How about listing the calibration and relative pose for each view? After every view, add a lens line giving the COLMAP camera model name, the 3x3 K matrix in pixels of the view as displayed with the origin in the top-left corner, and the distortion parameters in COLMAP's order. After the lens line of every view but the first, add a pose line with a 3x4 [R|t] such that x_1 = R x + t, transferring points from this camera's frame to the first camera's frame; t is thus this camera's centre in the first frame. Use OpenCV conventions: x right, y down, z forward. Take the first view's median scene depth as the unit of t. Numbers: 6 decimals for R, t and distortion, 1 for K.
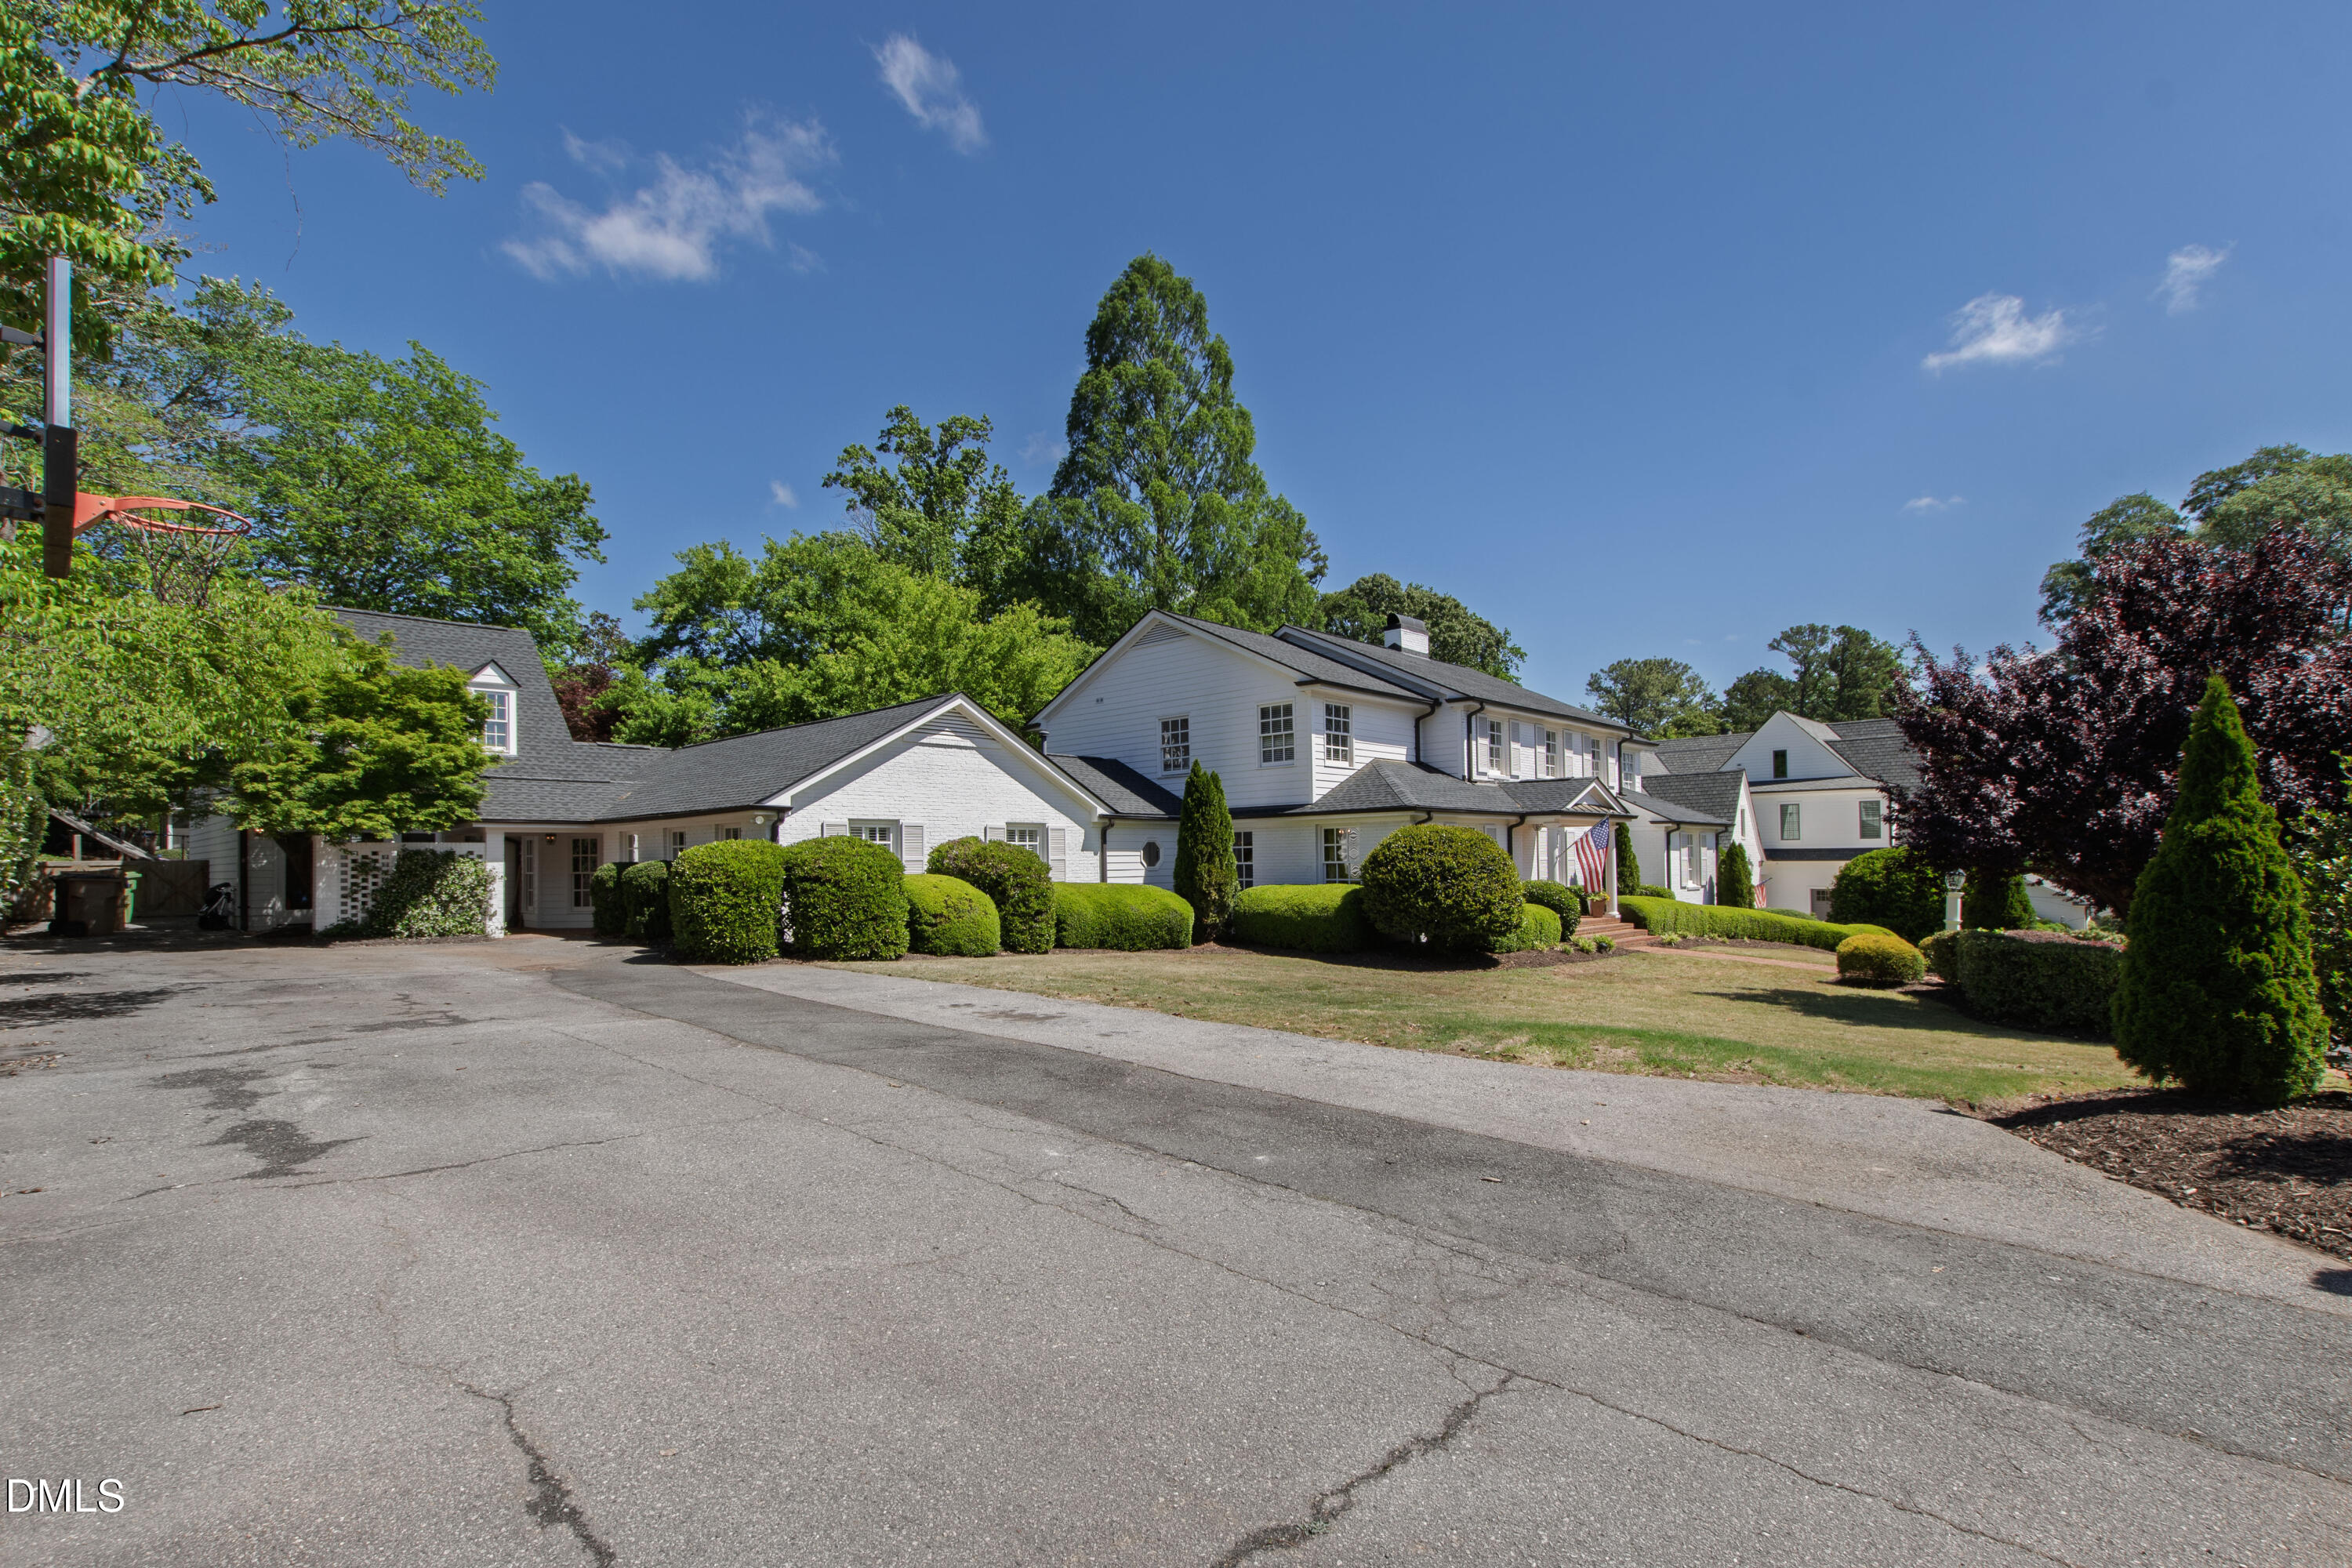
lens RADIAL K [[1073.3, 0, 1217.9], [0, 1073.3, 826.6], [0, 0, 1]] dist [0.002798, -0.000727]
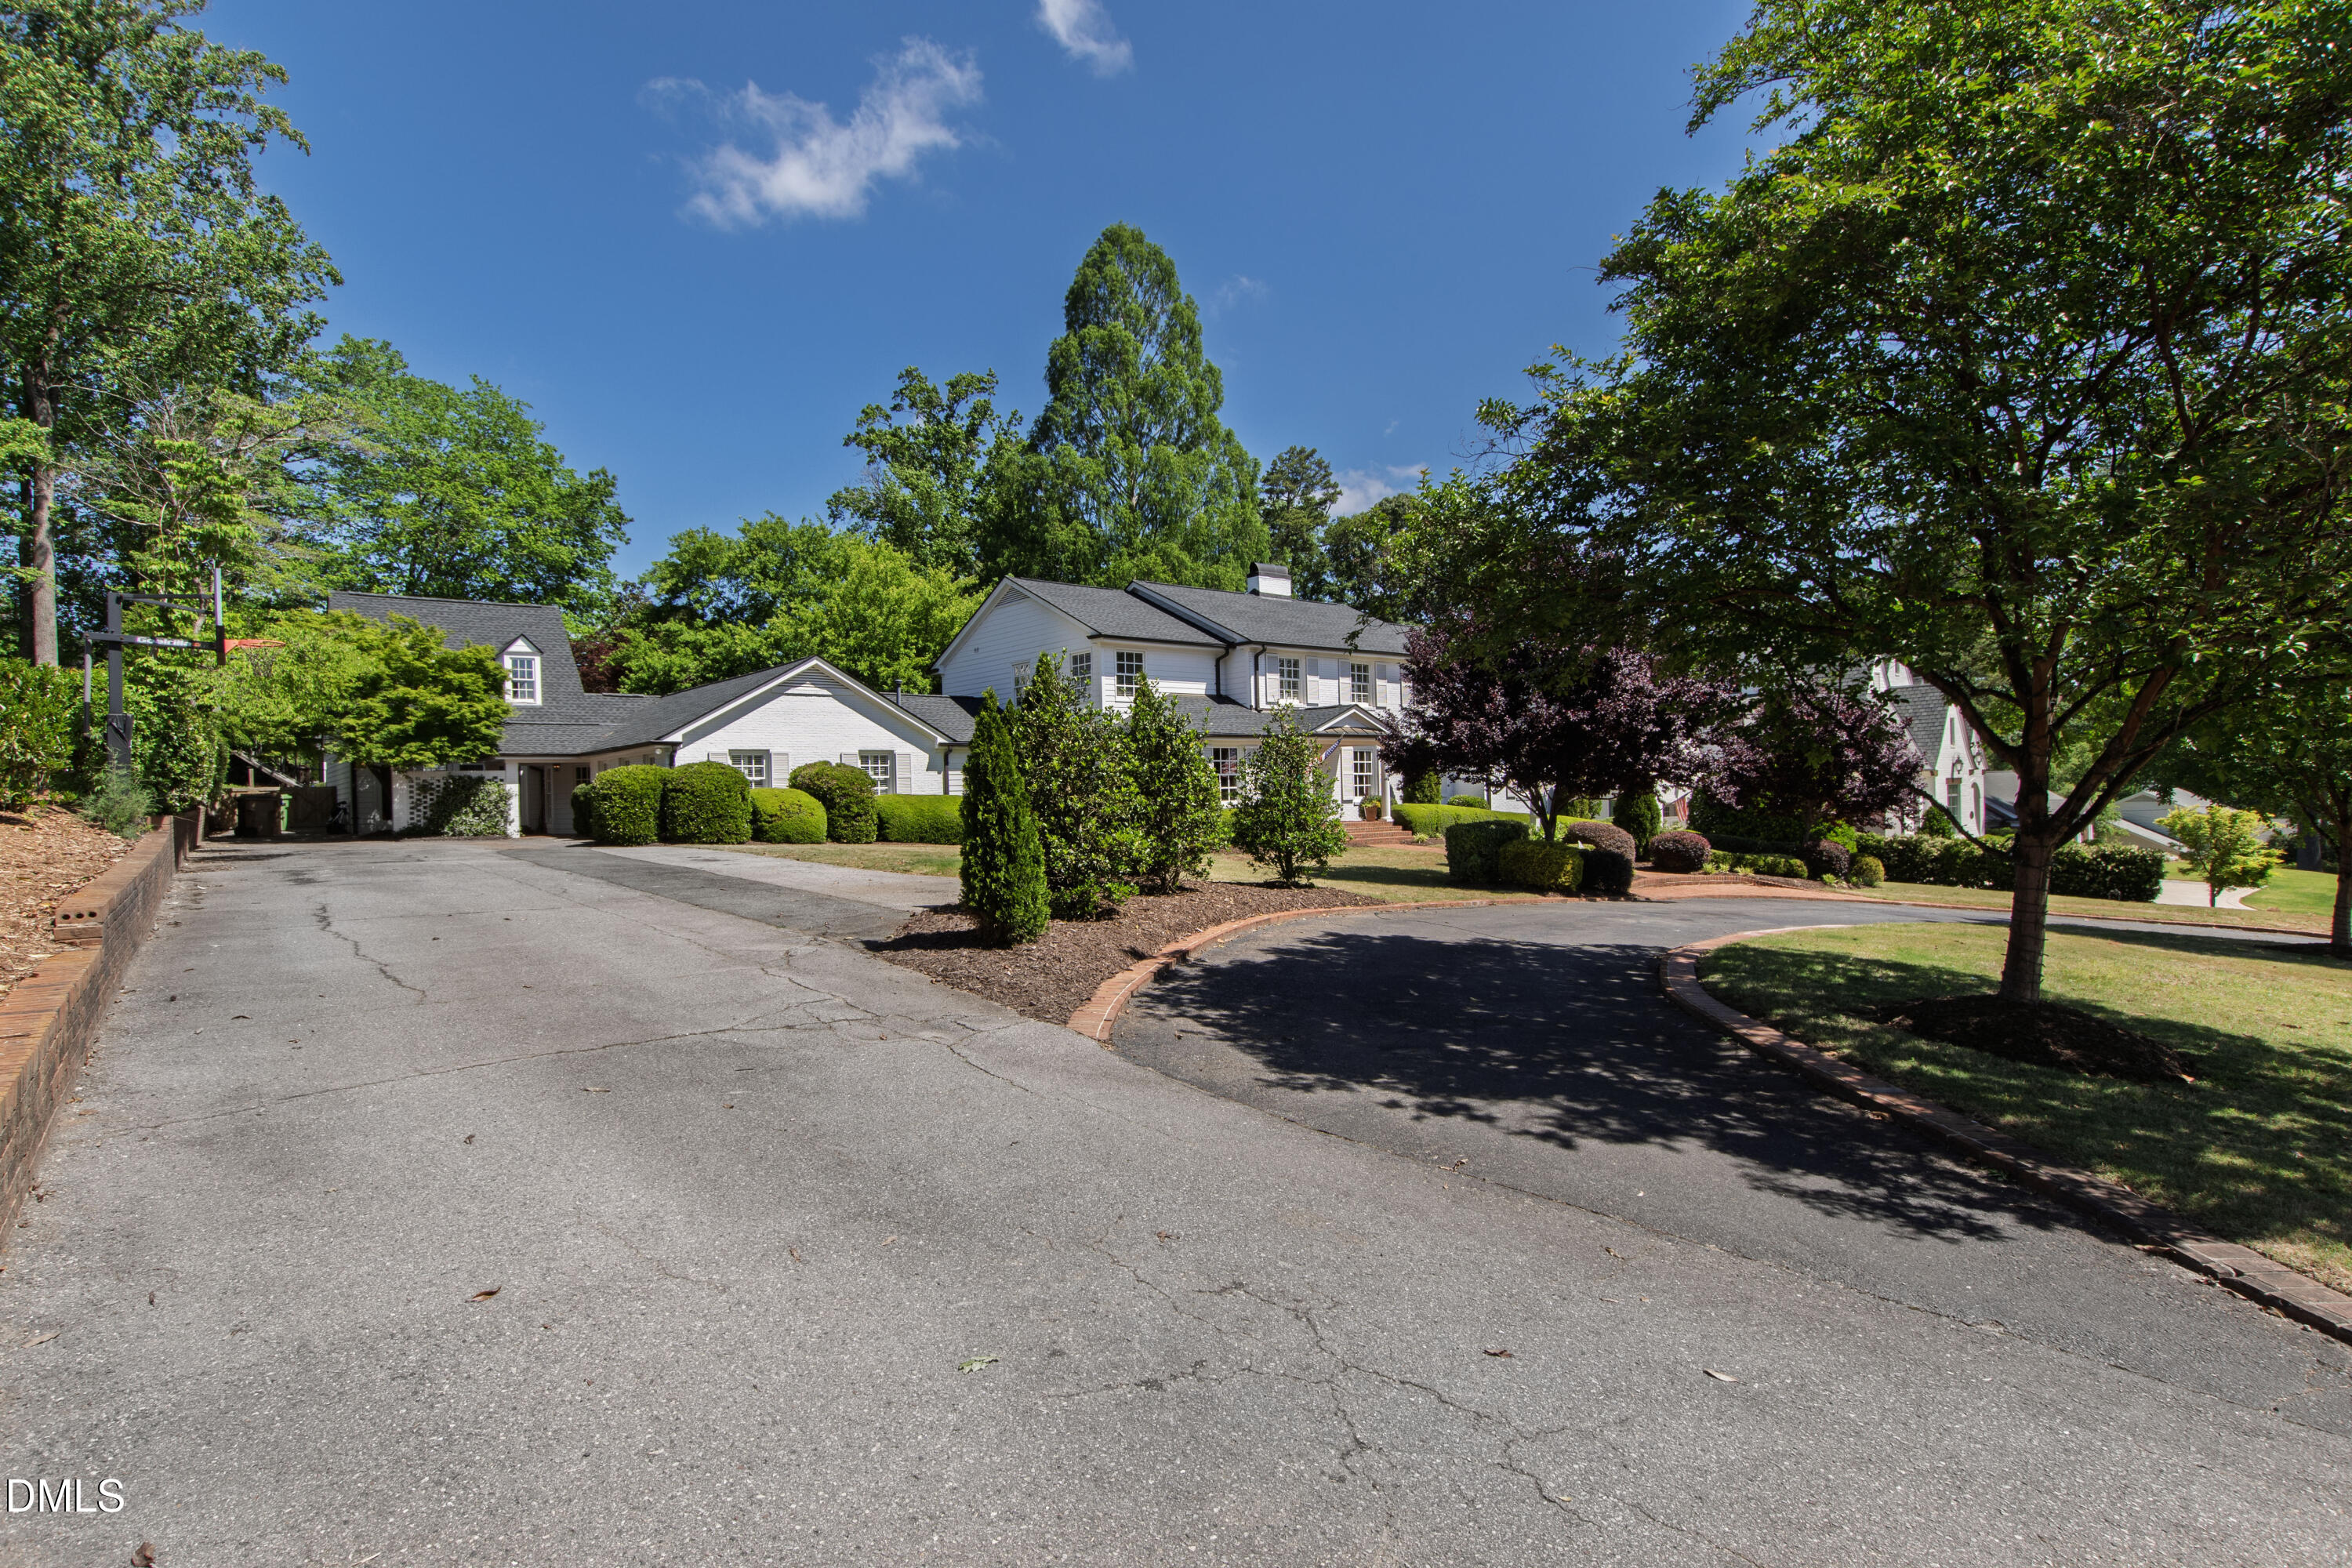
lens RADIAL K [[1146.4, 0, 1188.1], [0, 1146.4, 775.8], [0, 0, 1]] dist [0.004351, 0.001891]
pose [[0.990393, -0.012924, -0.137676, 0.366554], [0.015976, 0.999650, 0.021084, 0.004149], [0.137355, -0.023081, 0.990253, -0.327796]]
